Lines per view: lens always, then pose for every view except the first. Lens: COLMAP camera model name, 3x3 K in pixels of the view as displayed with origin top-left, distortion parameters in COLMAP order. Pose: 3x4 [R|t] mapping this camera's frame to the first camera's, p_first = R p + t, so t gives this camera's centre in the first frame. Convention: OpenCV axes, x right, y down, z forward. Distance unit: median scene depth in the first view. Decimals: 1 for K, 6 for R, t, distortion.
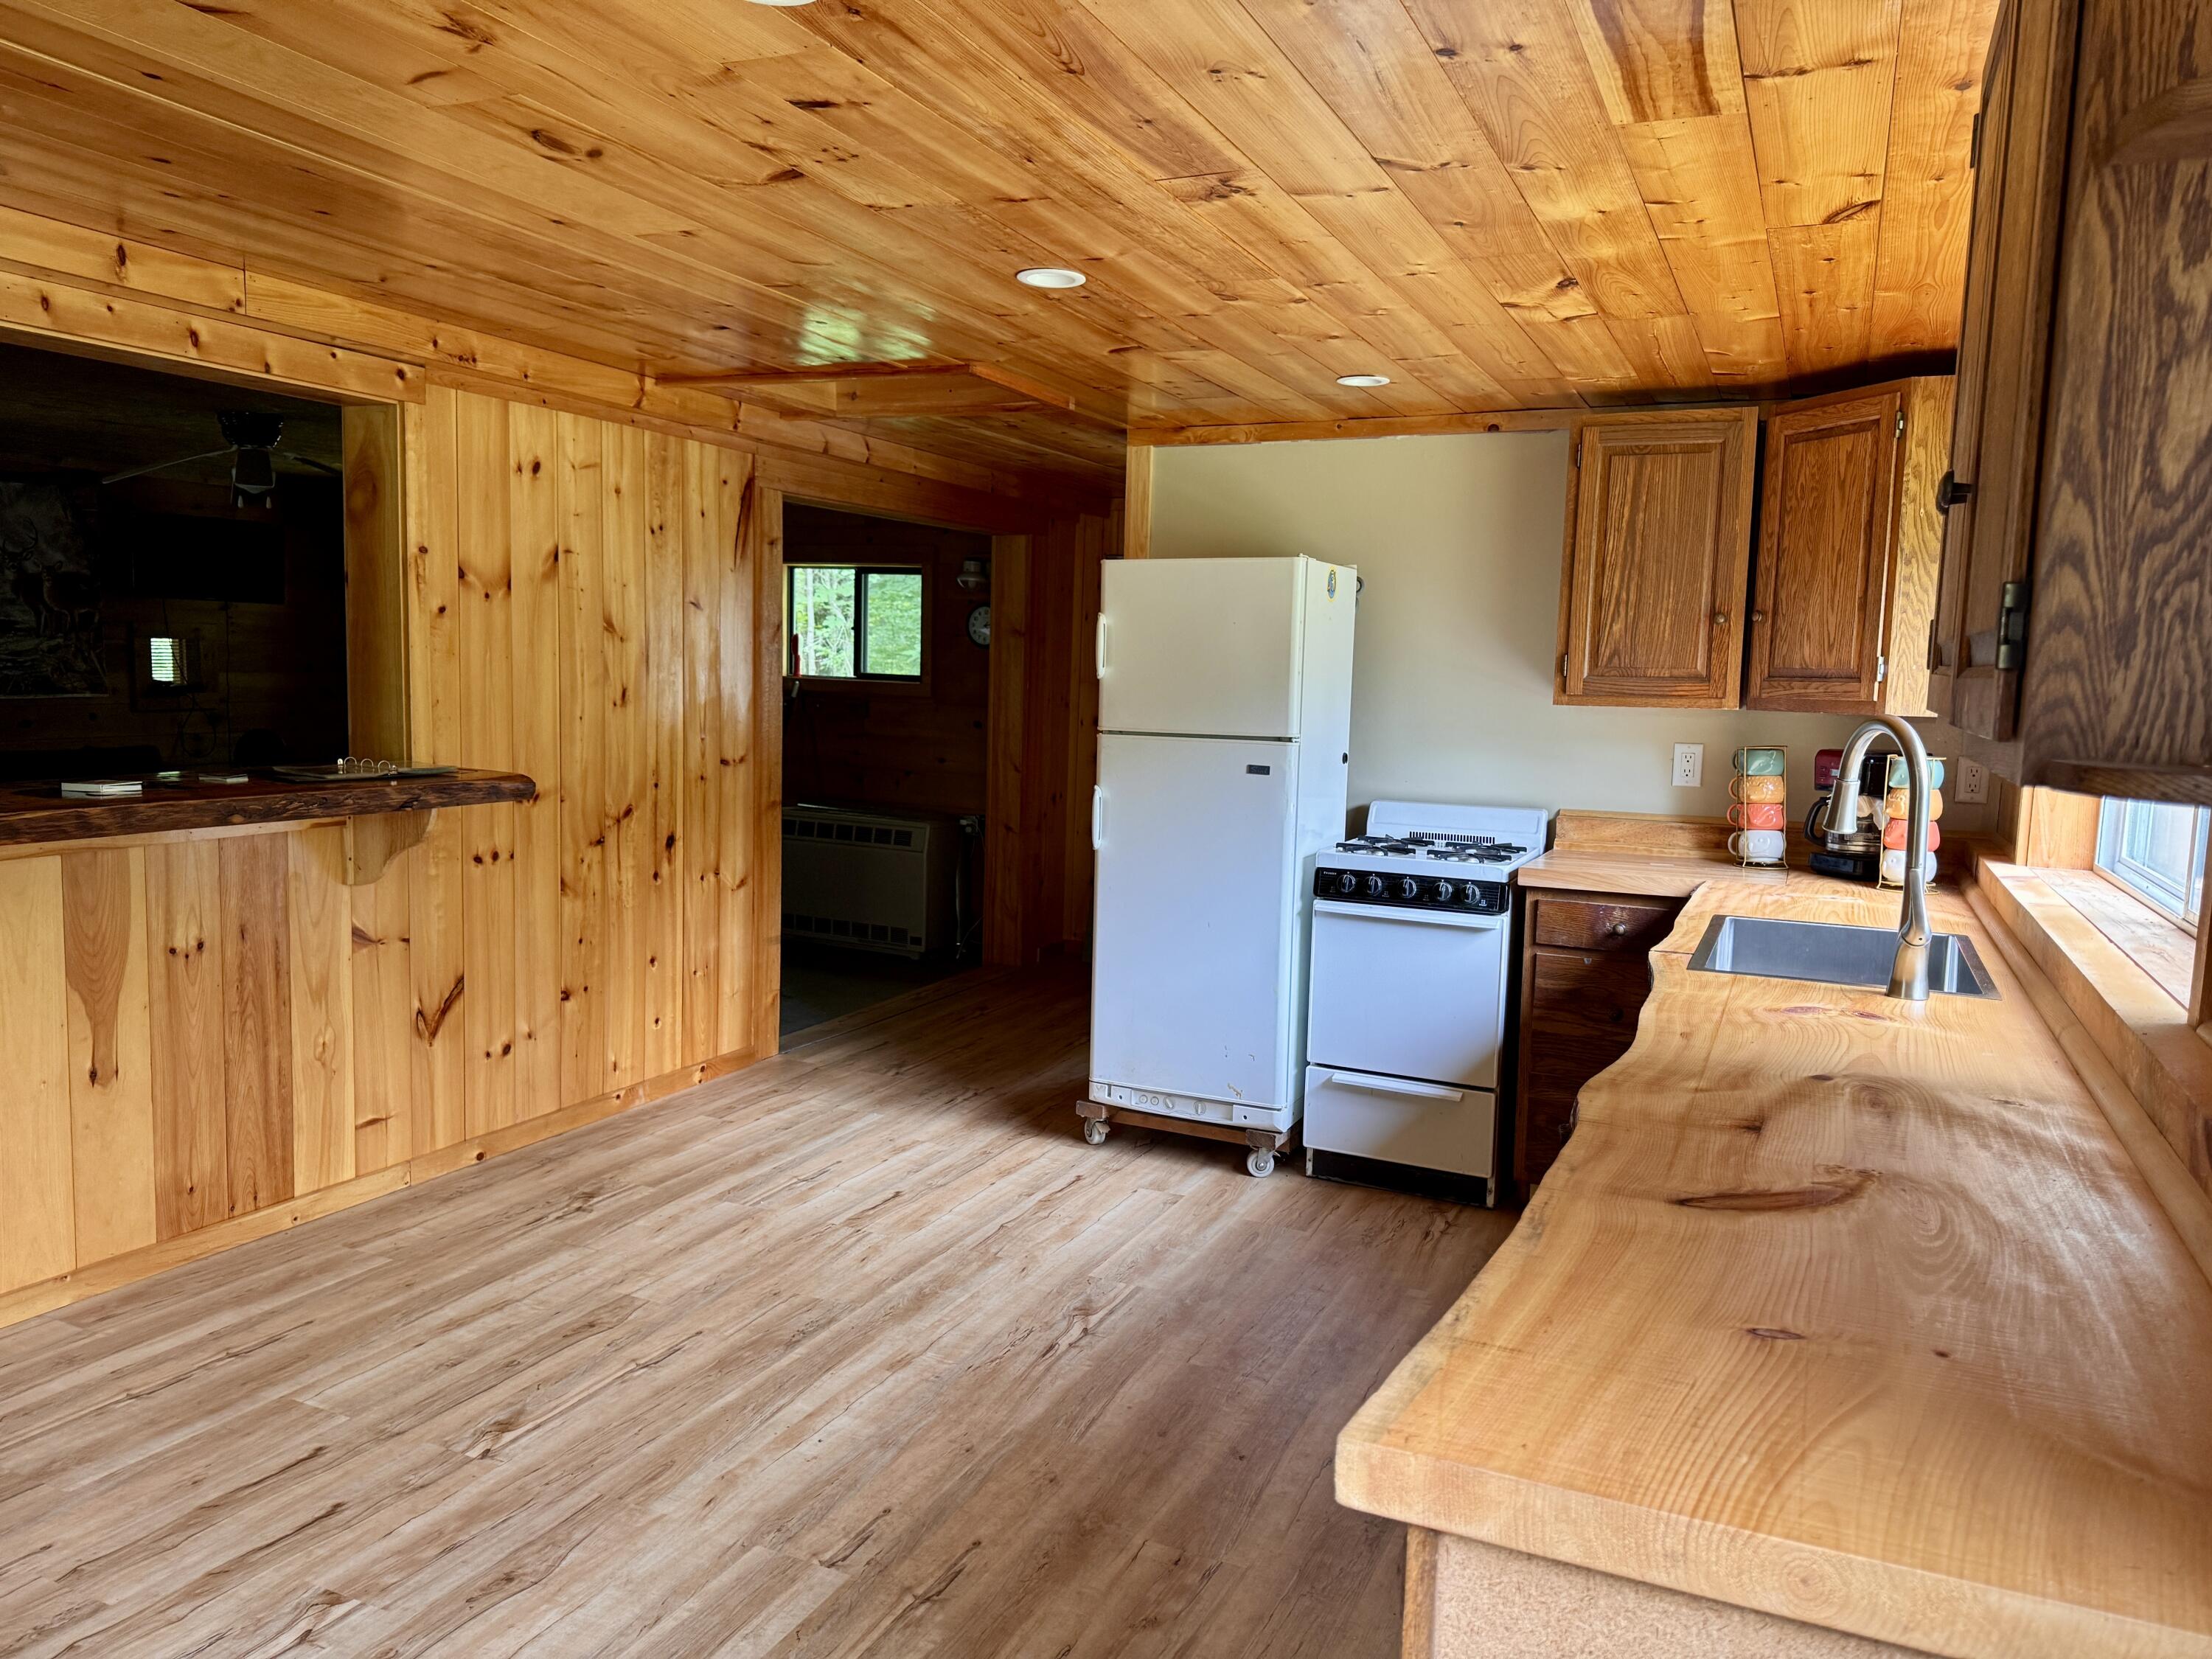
lens RADIAL K [[1556.2, 0, 1104.4], [0, 1556.2, 841.8], [0, 0, 1]] dist [0.092538, -0.152566]
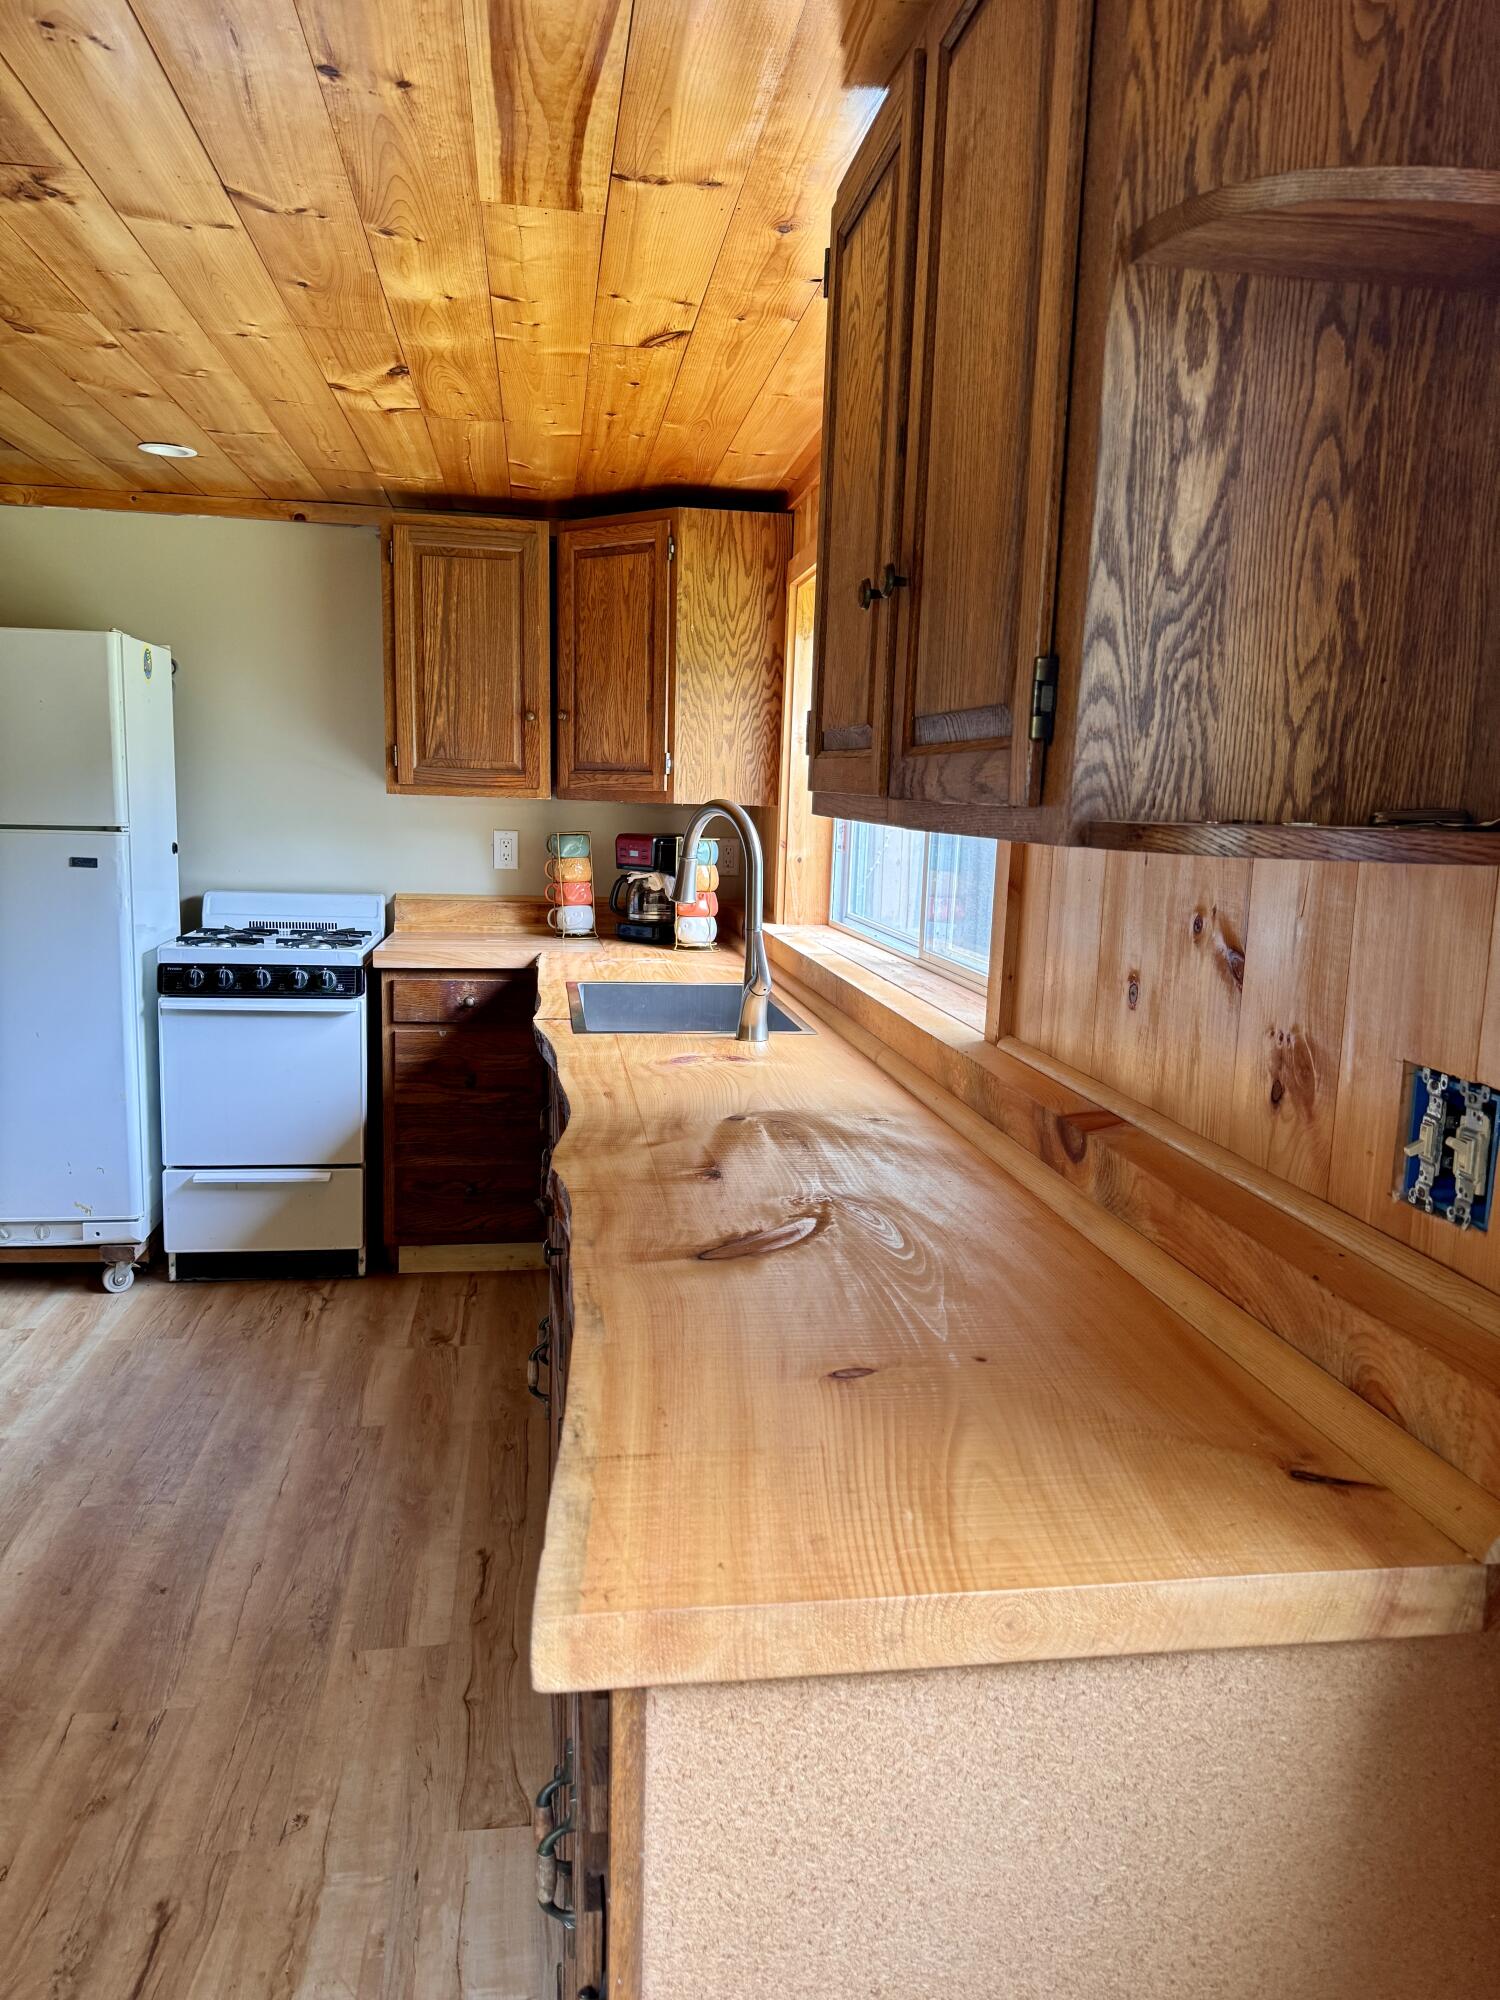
lens RADIAL K [[1394.1, 0, 745.4], [0, 1394.1, 1010.9], [0, 0, 1]] dist [0.151696, -0.292292]
pose [[0.835690, -0.086737, 0.542308, -0.039239], [0.053785, 0.995629, 0.076359, -0.002032], [-0.546561, -0.034645, 0.836702, 0.078904]]
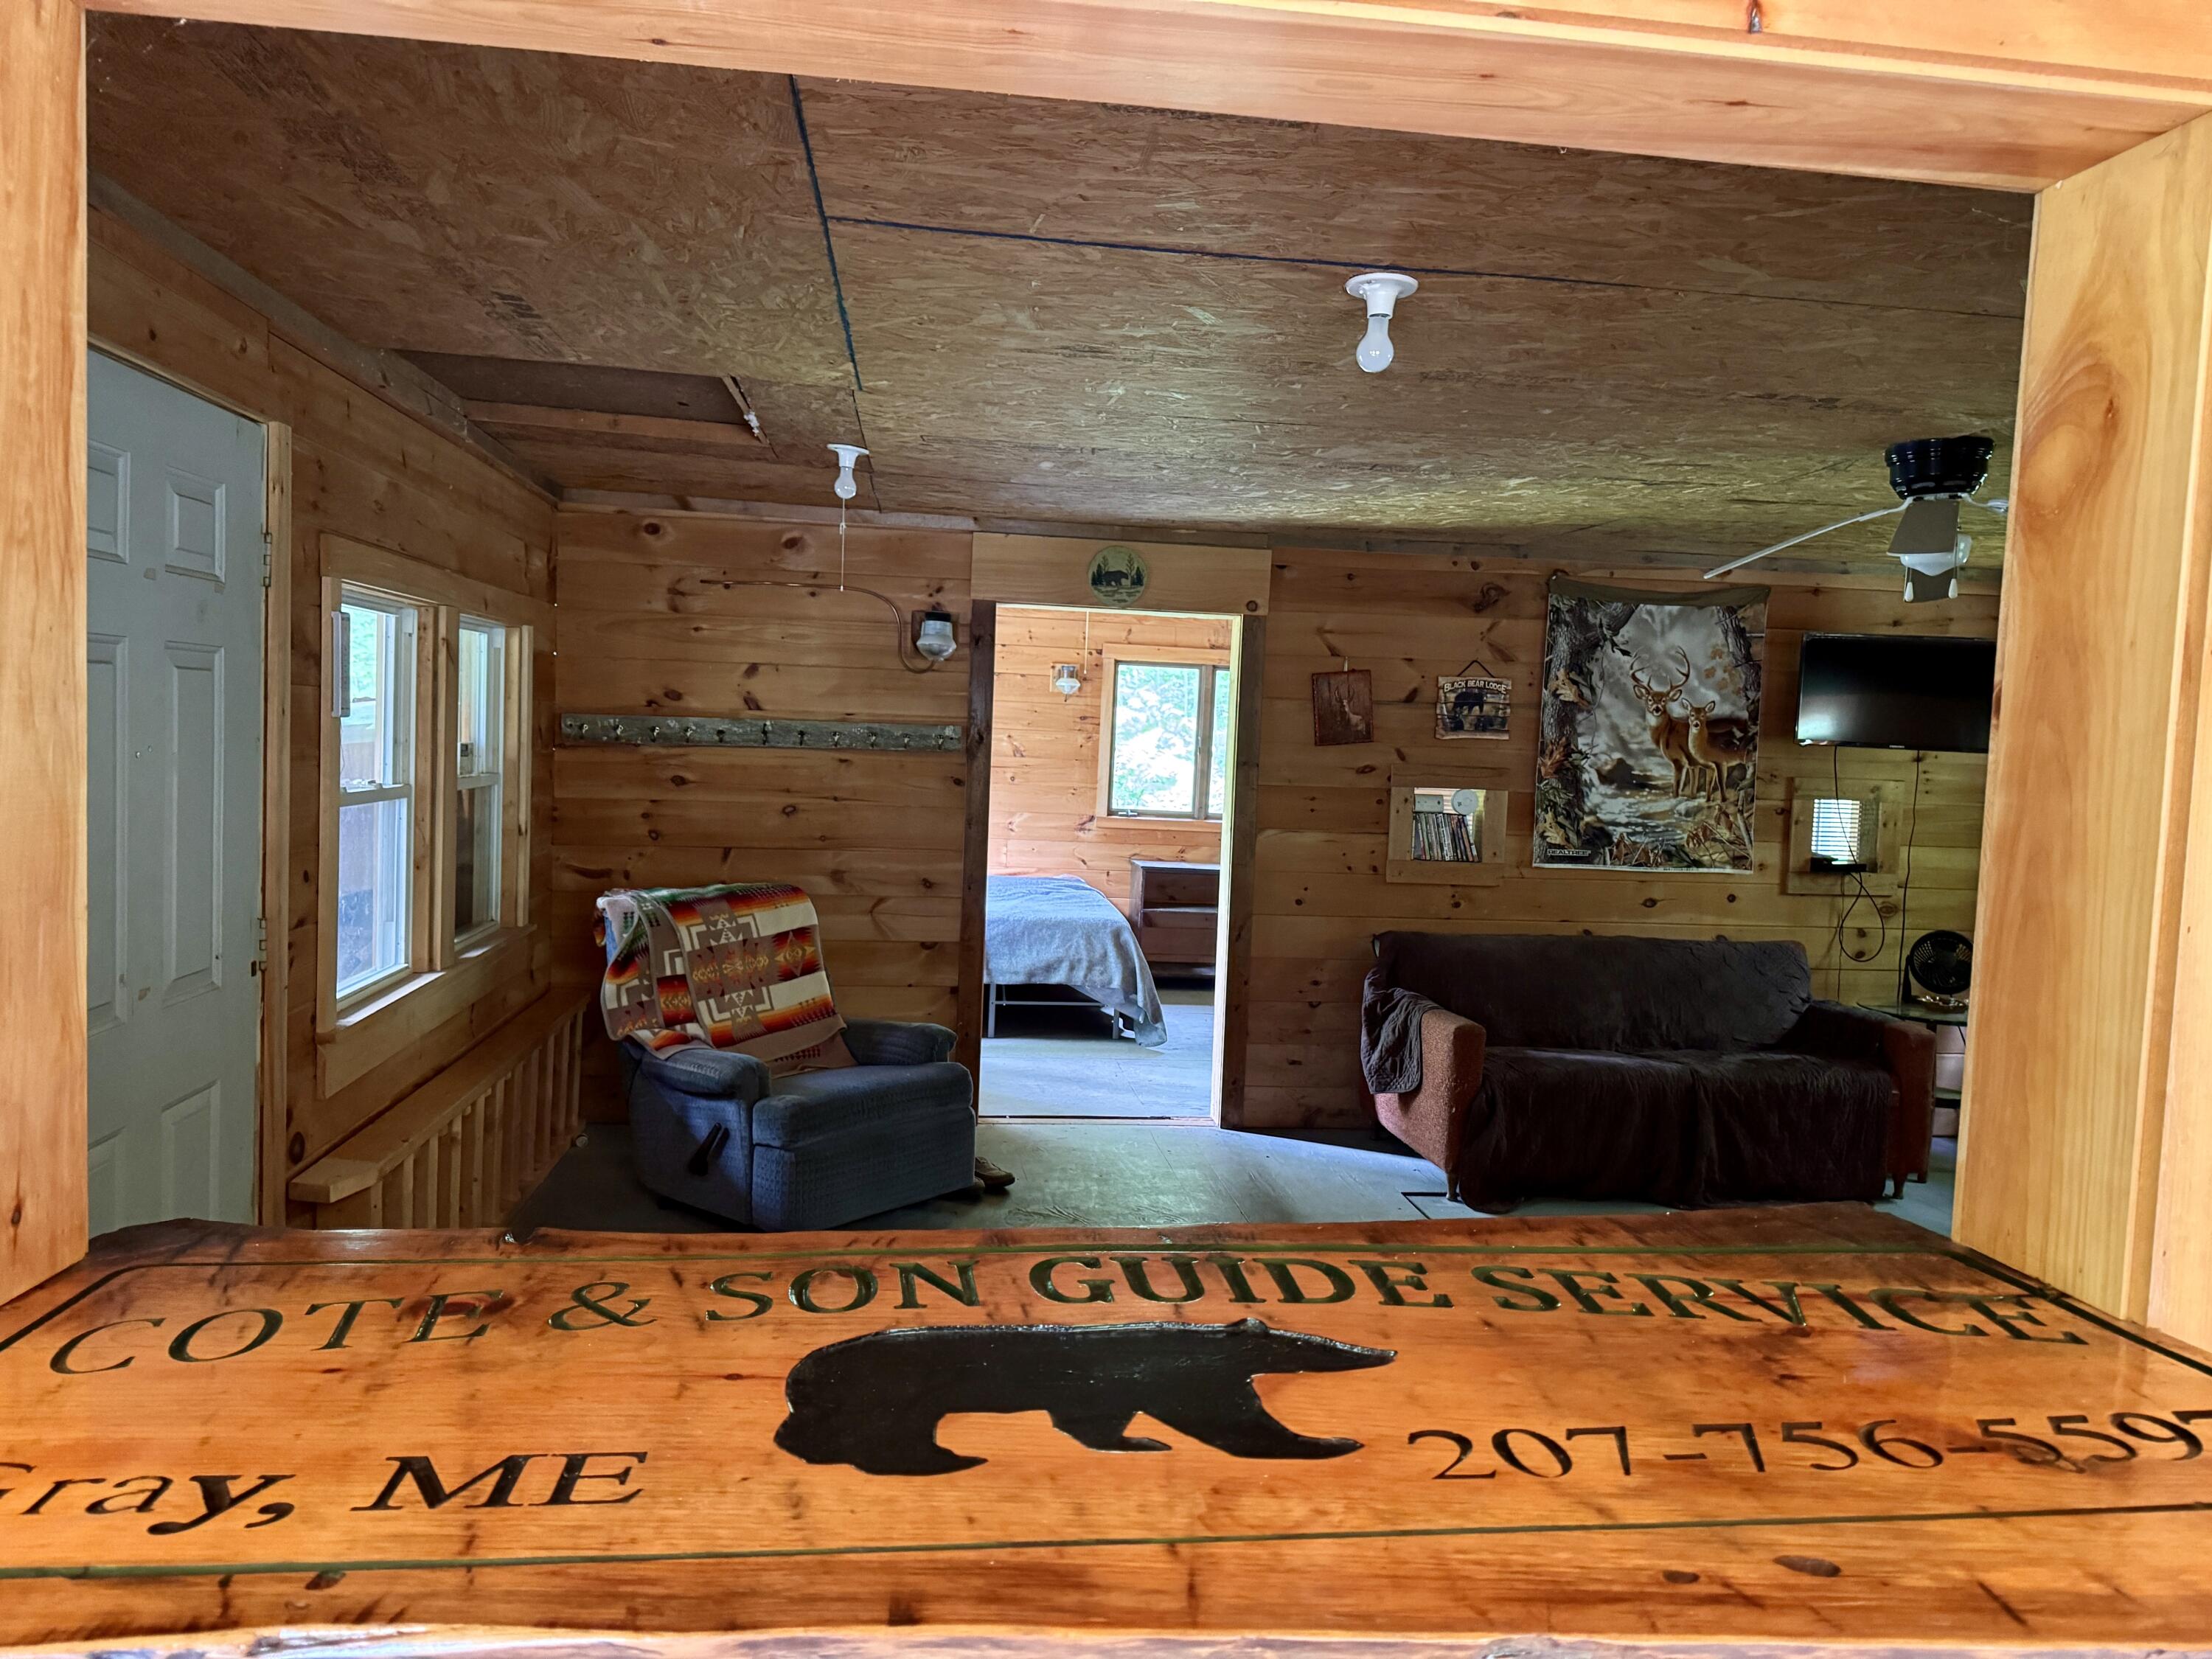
lens RADIAL K [[1539.8, 0, 1106.0], [0, 1539.8, 829.5], [0, 0, 1]] dist [0.149873, -0.247910]
pose [[0.523293, 0.041398, -0.851147, -0.295997], [-0.123388, 0.991974, -0.027613, -0.108700], [0.843173, 0.119471, 0.524201, 0.671697]]
